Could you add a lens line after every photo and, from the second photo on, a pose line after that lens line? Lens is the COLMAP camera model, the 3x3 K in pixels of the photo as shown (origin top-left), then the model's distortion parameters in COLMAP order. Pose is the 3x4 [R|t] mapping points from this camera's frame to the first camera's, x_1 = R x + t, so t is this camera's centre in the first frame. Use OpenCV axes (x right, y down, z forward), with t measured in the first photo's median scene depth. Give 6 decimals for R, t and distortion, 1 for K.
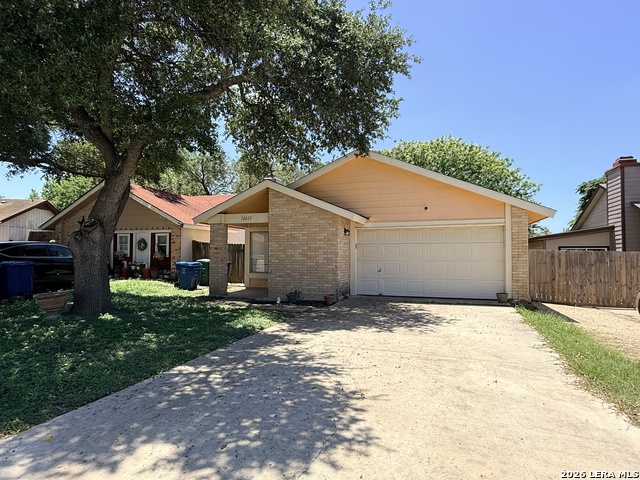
lens RADIAL K [[367.0, 0, 328.7], [0, 367.0, 240.4], [0, 0, 1]] dist [-0.001629, -0.000478]
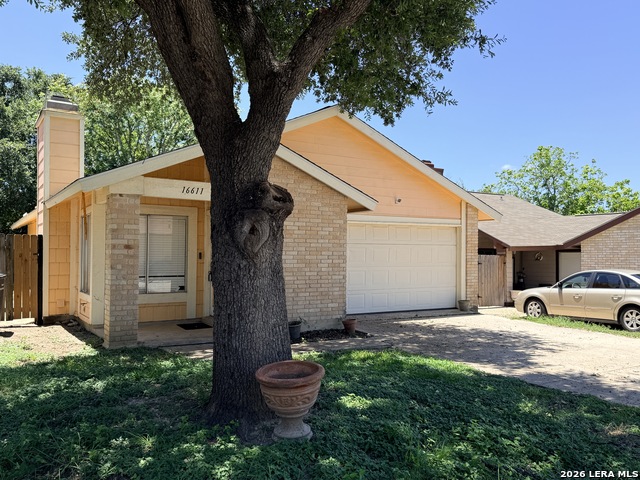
lens RADIAL K [[531.3, 0, 320.0], [0, 531.3, 240.0], [0, 0, 1]] dist [0.137106, -0.234641]
pose [[0.638268, 0.022956, 0.769472, -0.725160], [-0.036180, 0.999345, 0.000197, 0.004384], [-0.768963, -0.027965, 0.638681, 0.379645]]
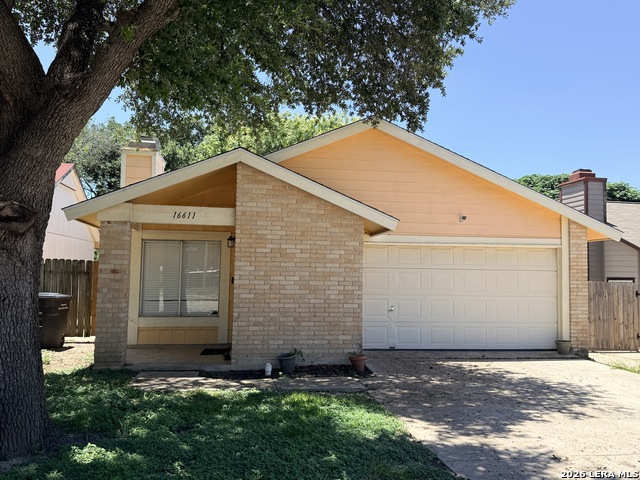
lens RADIAL K [[531.3, 0, 320.0], [0, 531.3, 240.0], [0, 0, 1]] dist [0.137106, -0.234641]
pose [[0.890036, 0.043239, 0.453834, -0.414310], [-0.031334, 0.998940, -0.033723, -0.004631], [-0.454811, 0.015794, 0.890448, 0.231298]]
